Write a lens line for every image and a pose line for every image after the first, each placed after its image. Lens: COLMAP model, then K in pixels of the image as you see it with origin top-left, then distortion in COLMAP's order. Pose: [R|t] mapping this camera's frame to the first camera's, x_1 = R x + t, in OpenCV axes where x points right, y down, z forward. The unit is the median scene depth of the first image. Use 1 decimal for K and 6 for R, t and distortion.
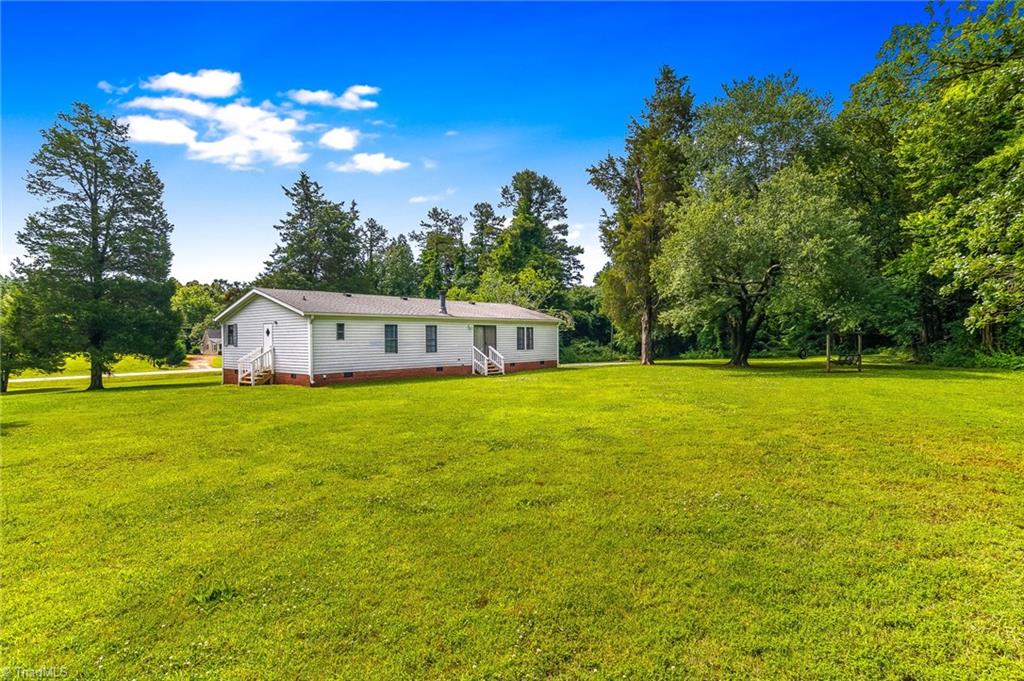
lens RADIAL K [[569.1, 0, 514.6], [0, 569.1, 342.1], [0, 0, 1]] dist [-0.011228, -0.002018]
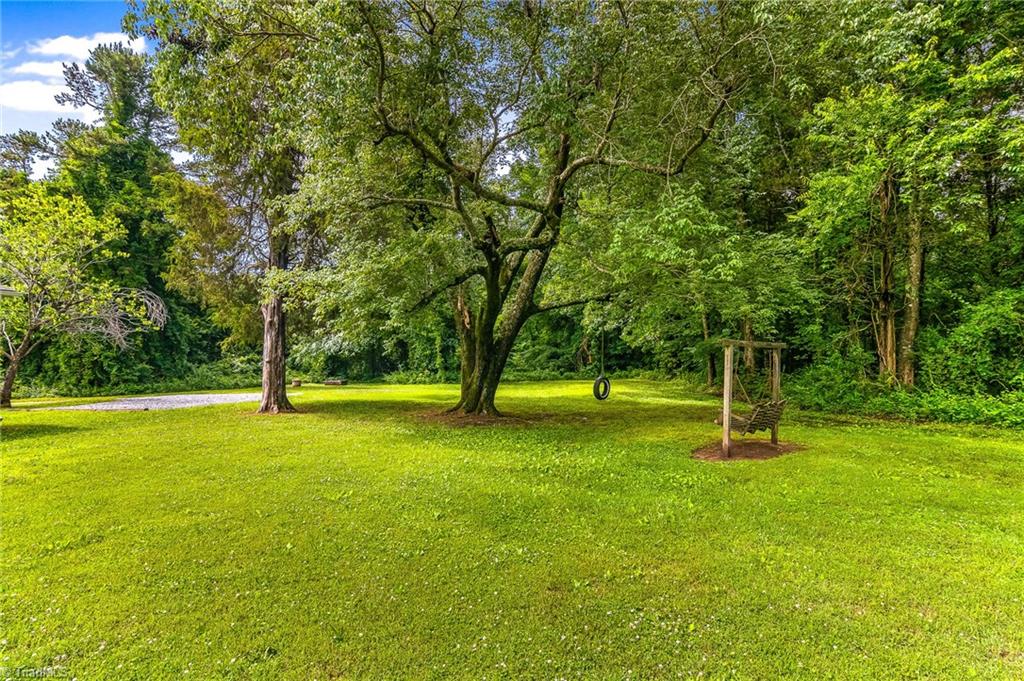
lens RADIAL K [[569.1, 0, 514.6], [0, 569.1, 342.1], [0, 0, 1]] dist [-0.011228, -0.002018]
pose [[0.889586, 0.031437, 0.455684, 0.124175], [-0.019234, 0.999322, -0.031393, -0.000892], [-0.456362, 0.019162, 0.889588, 0.339205]]
